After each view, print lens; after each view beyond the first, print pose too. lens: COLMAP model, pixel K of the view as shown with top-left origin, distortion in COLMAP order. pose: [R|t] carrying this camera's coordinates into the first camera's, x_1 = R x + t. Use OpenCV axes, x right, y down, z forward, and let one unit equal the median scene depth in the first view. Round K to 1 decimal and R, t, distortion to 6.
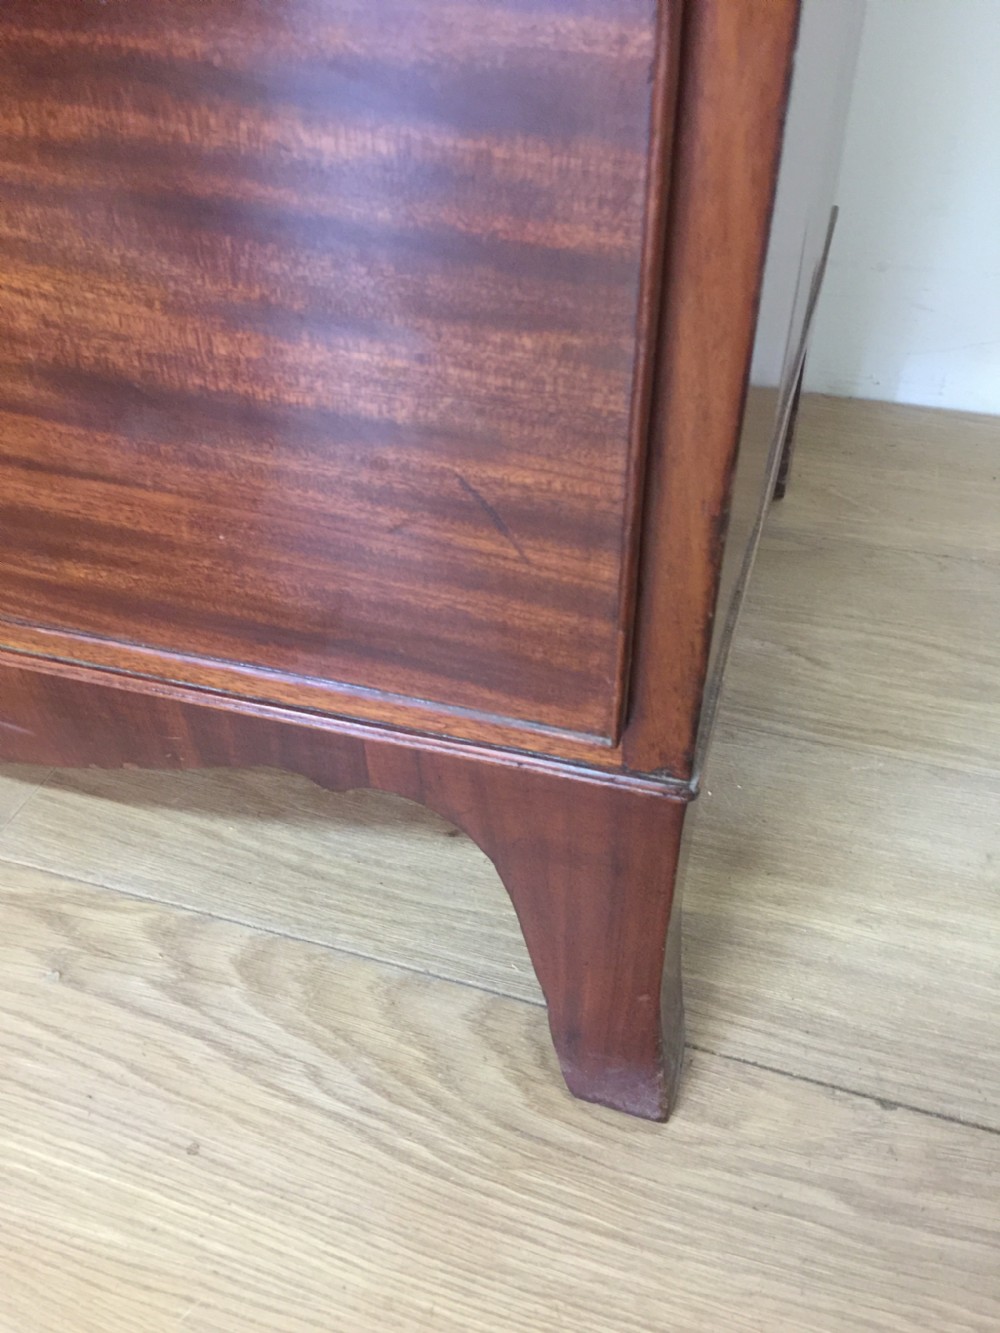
lens RADIAL K [[1150.9, 0, 500.5], [0, 1150.9, 675.2], [0, 0, 1]] dist [0.079649, -0.118877]
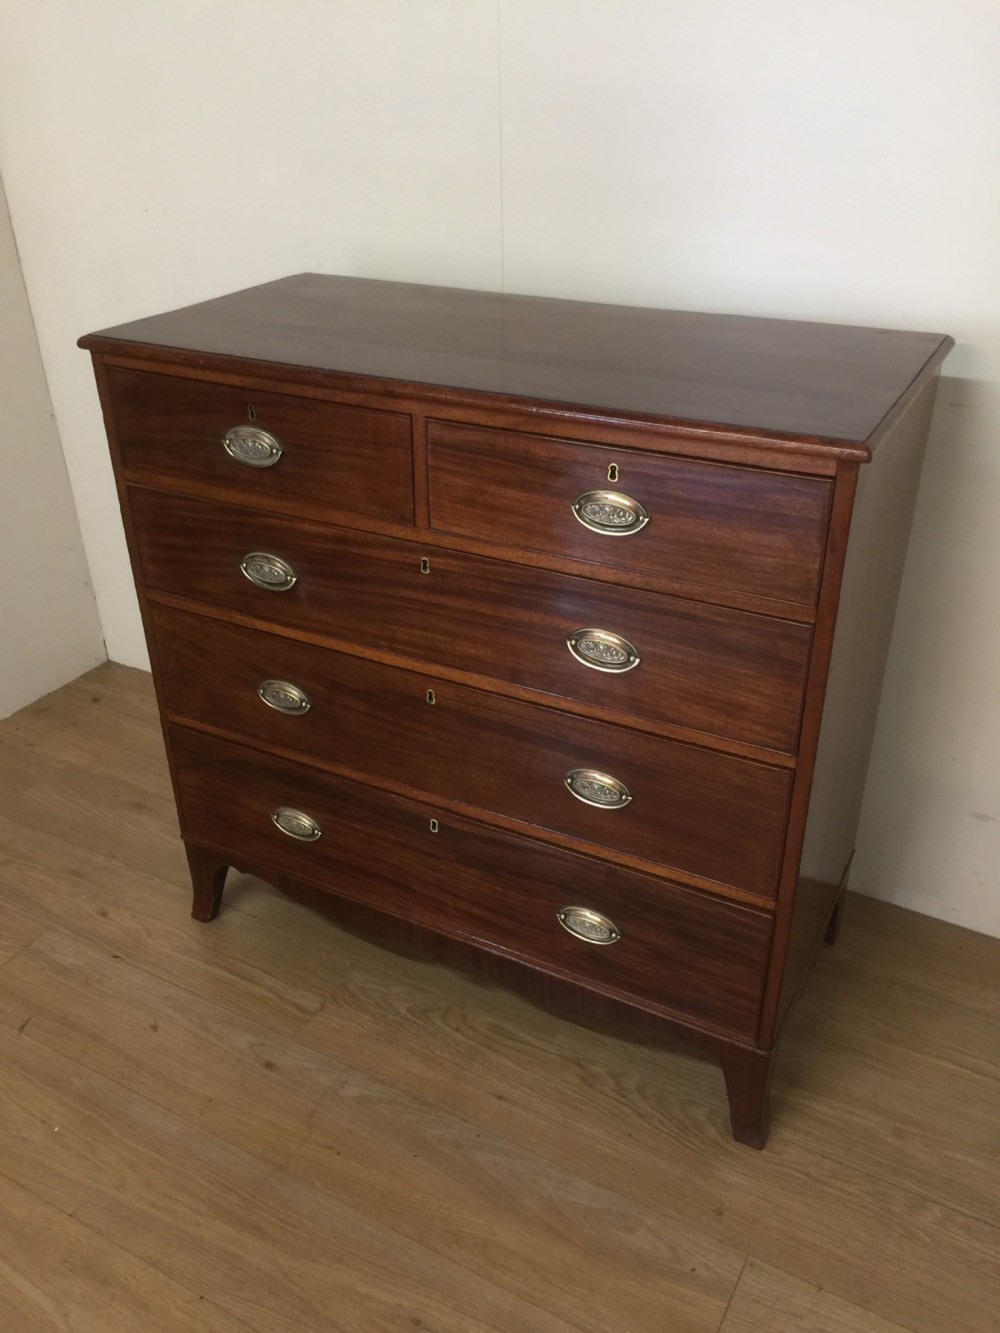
lens RADIAL K [[1150.9, 0, 493.0], [0, 1150.9, 664.4], [0, 0, 1]] dist [0.079649, -0.118877]
pose [[0.981190, 0.105121, -0.161912, -0.226508], [-0.136482, 0.970913, -0.196724, -0.235500], [0.136522, 0.215121, 0.966998, -2.691446]]
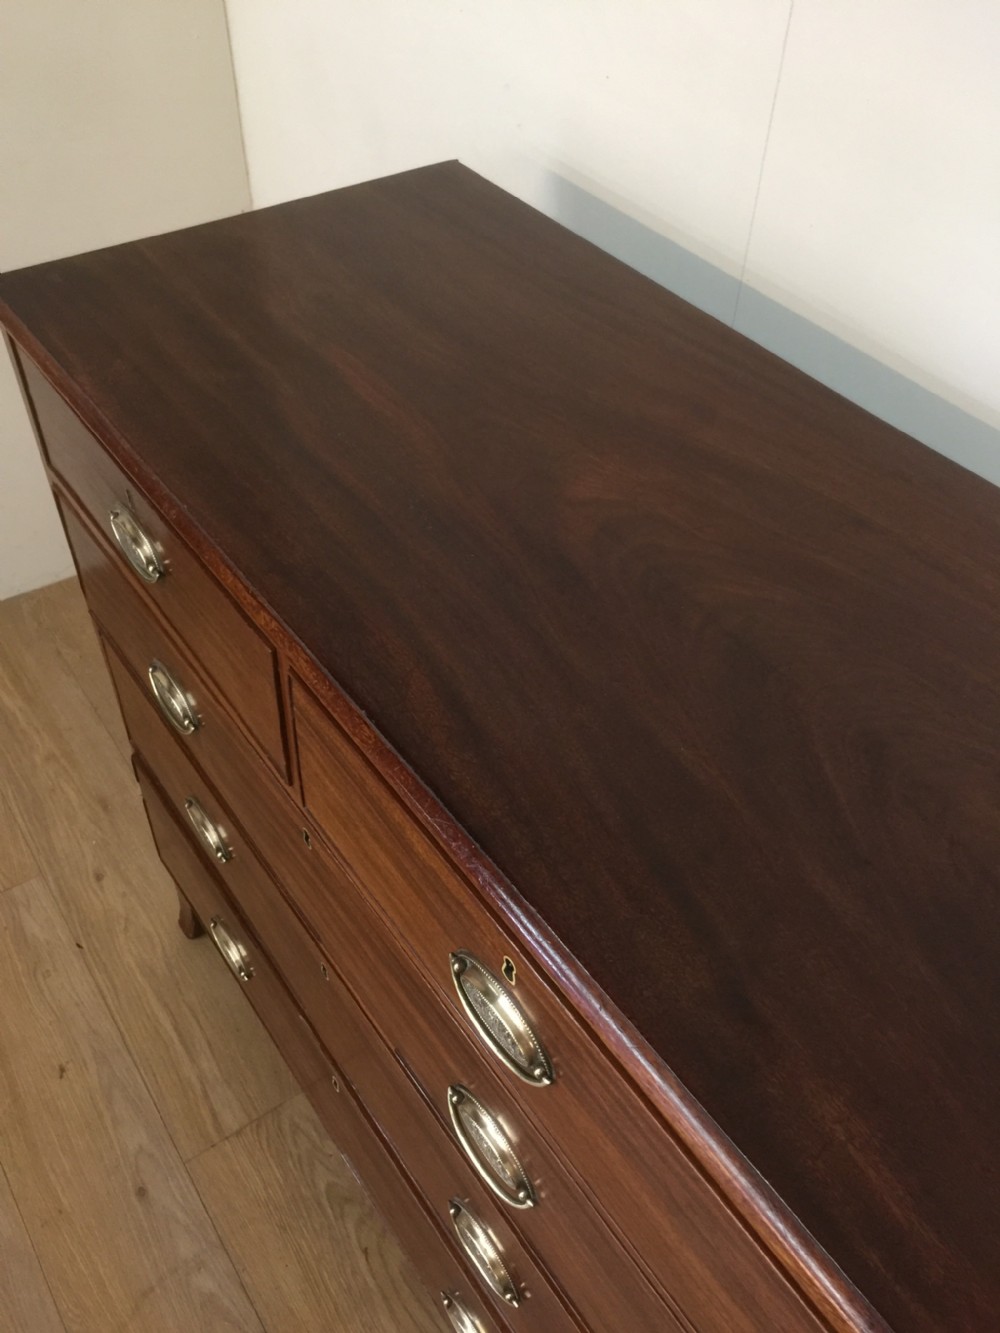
lens RADIAL K [[1150.9, 0, 496.4], [0, 1150.9, 655.5], [0, 0, 1]] dist [0.079649, -0.118877]
pose [[0.796967, 0.457094, -0.394853, -0.093023], [-0.434160, 0.887980, 0.151649, -1.701117], [0.419940, 0.050570, 0.906142, -1.410732]]
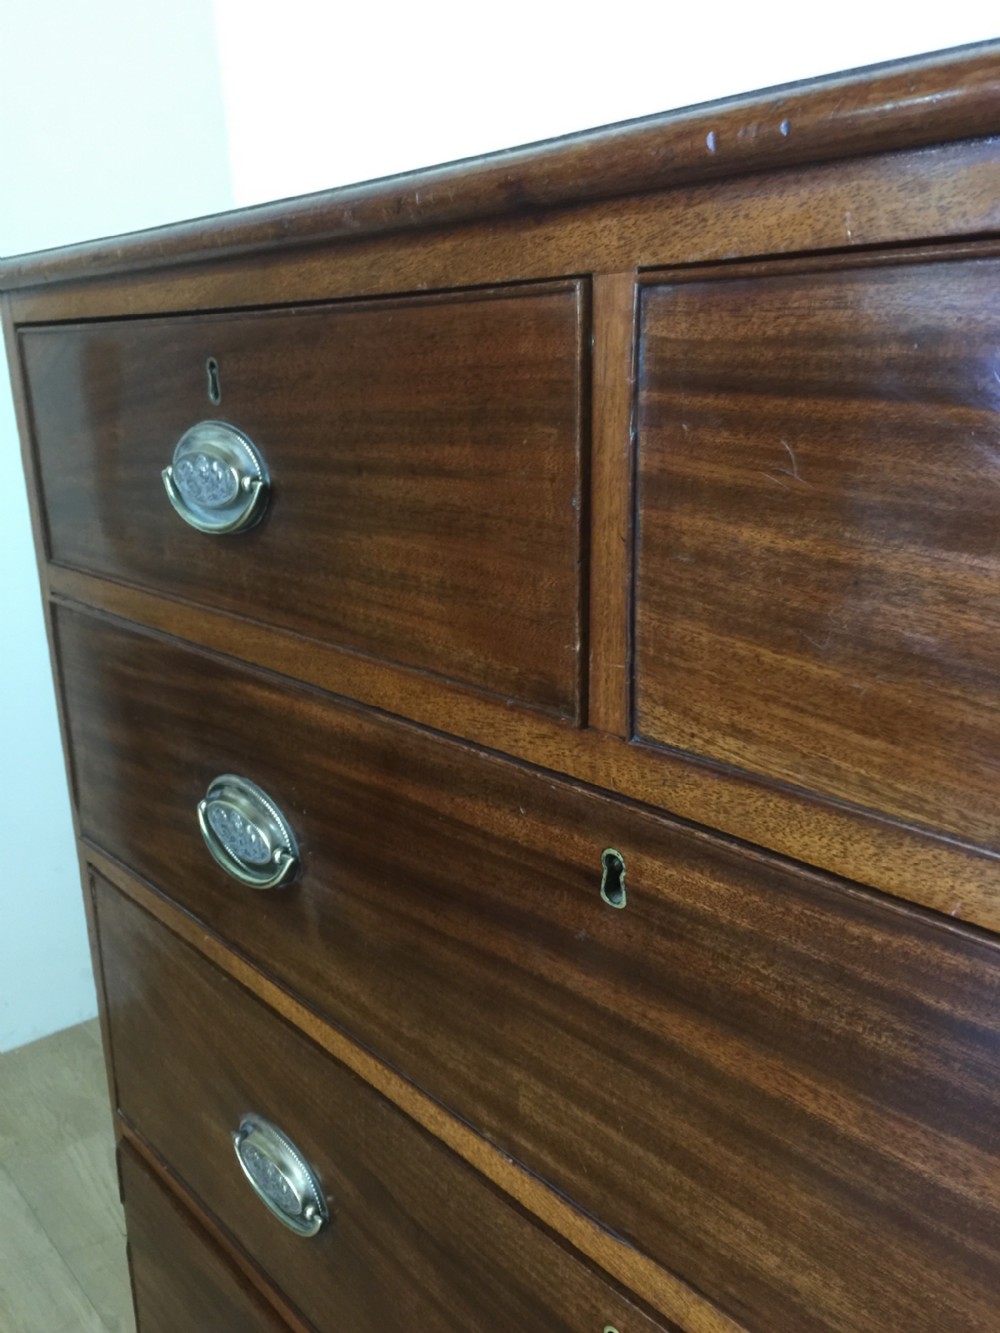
lens RADIAL K [[1150.9, 0, 496.5], [0, 1150.9, 660.8], [0, 0, 1]] dist [0.079649, -0.118877]
pose [[0.847941, 0.137802, -0.511866, -0.591931], [-0.344736, 0.876885, -0.335008, -0.884052], [0.402683, 0.460526, 0.791052, -0.617144]]
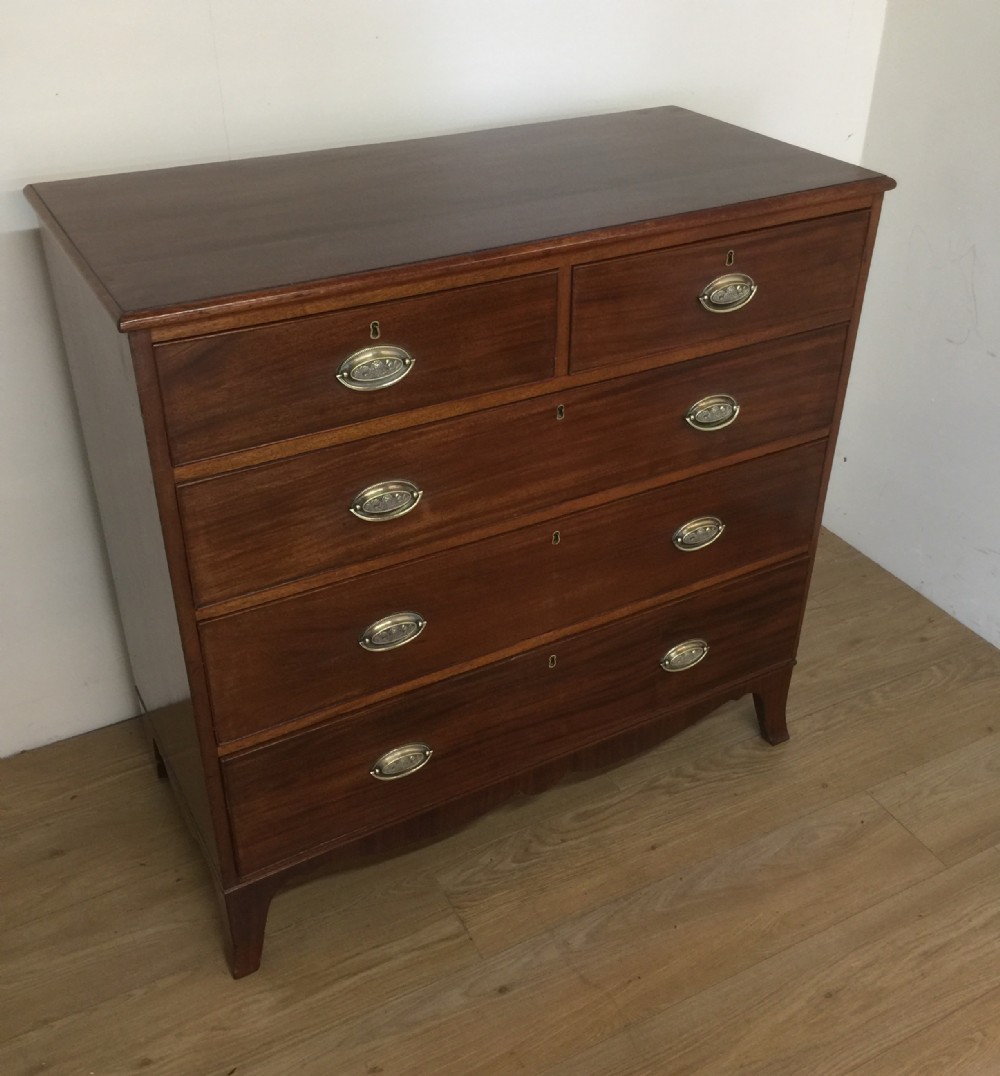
lens RADIAL K [[1153.2, 0, 510.7], [0, 1153.2, 512.5], [0, 0, 1]] dist [0.047121, 0.000000]
pose [[0.687459, -0.355877, 0.633049, -3.007618], [0.459768, 0.888039, -0.000063, -0.872101], [-0.562150, 0.291099, 0.774112, -2.084349]]
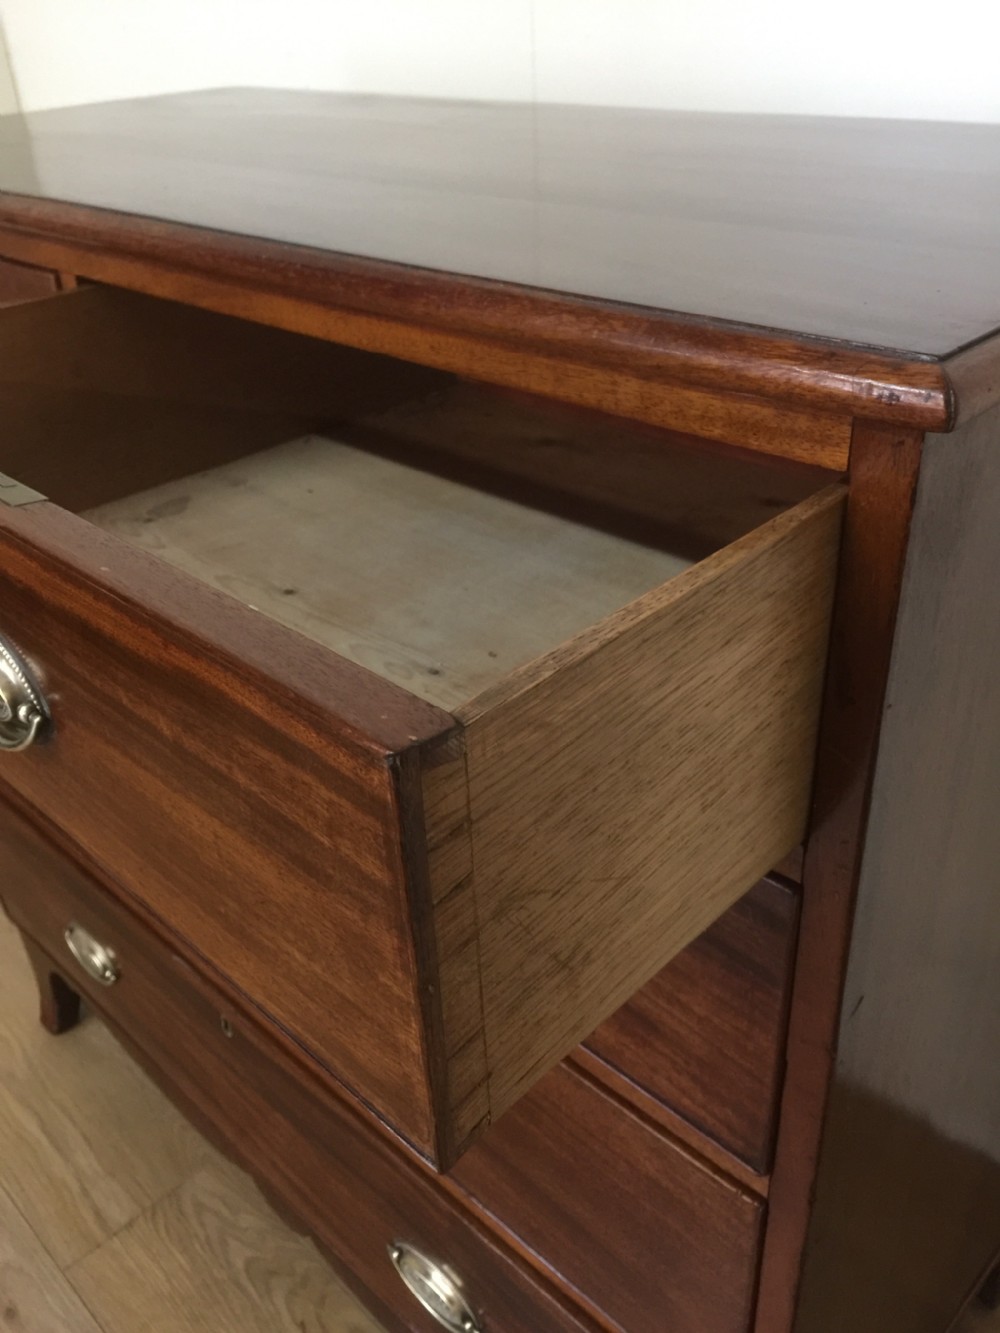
lens RADIAL K [[1150.9, 0, 495.5], [0, 1150.9, 652.3], [0, 0, 1]] dist [0.079649, -0.118877]
pose [[0.889301, 0.218816, -0.401575, 0.155104], [-0.286149, 0.951214, -0.115375, -0.917689], [0.356737, 0.217513, 0.908530, -1.095310]]
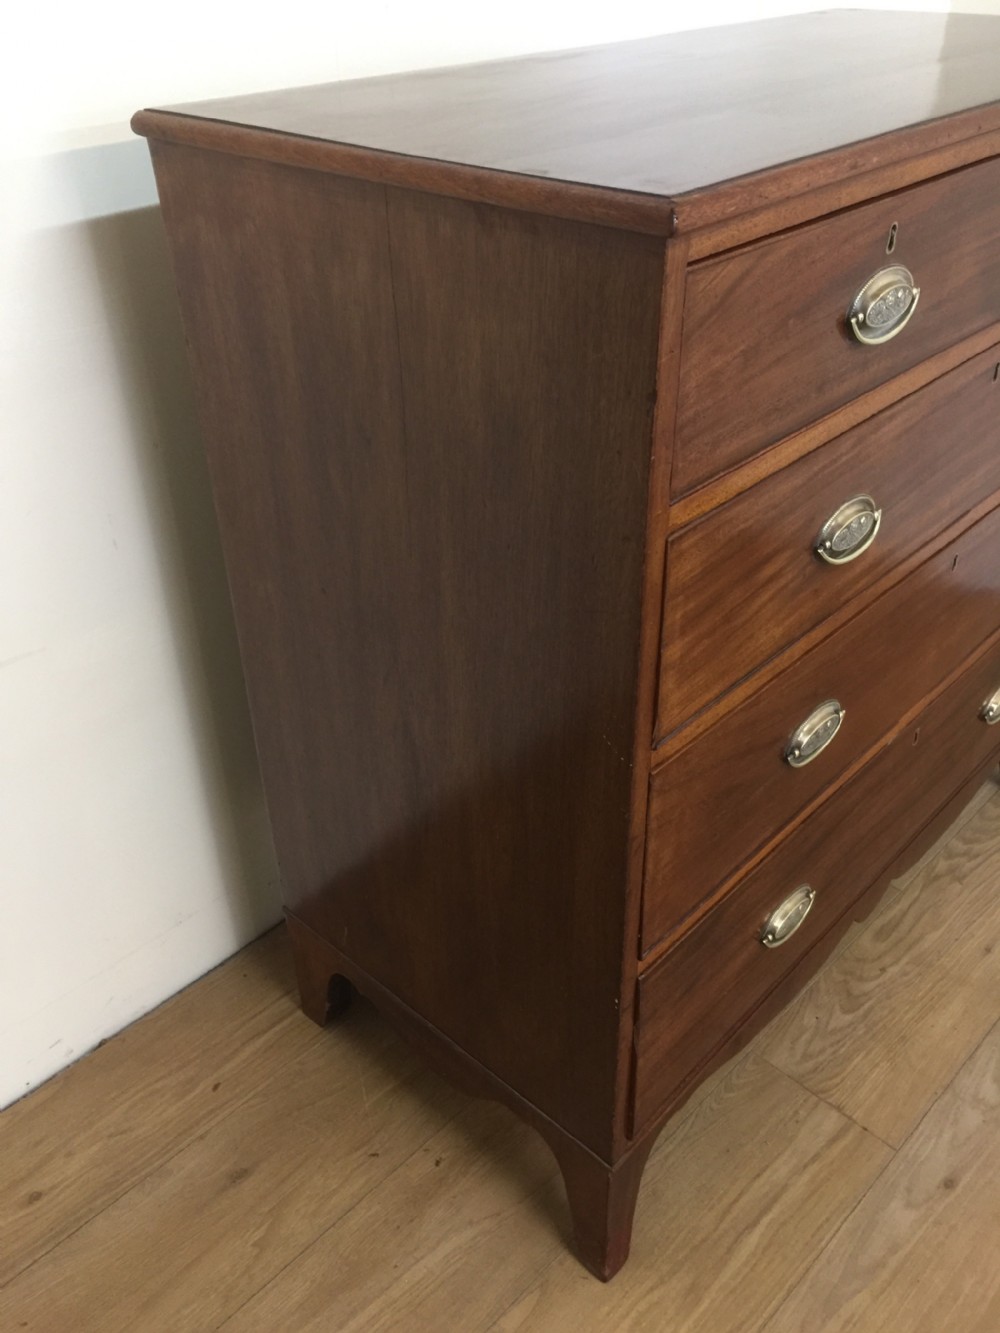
lens RADIAL K [[1150.9, 0, 504.8], [0, 1150.9, 662.4], [0, 0, 1]] dist [0.079649, -0.118877]
pose [[0.436088, -0.482688, 0.759500, -3.160442], [0.601032, 0.784367, 0.153392, -1.496270], [-0.669767, 0.389591, 0.632164, -0.421621]]
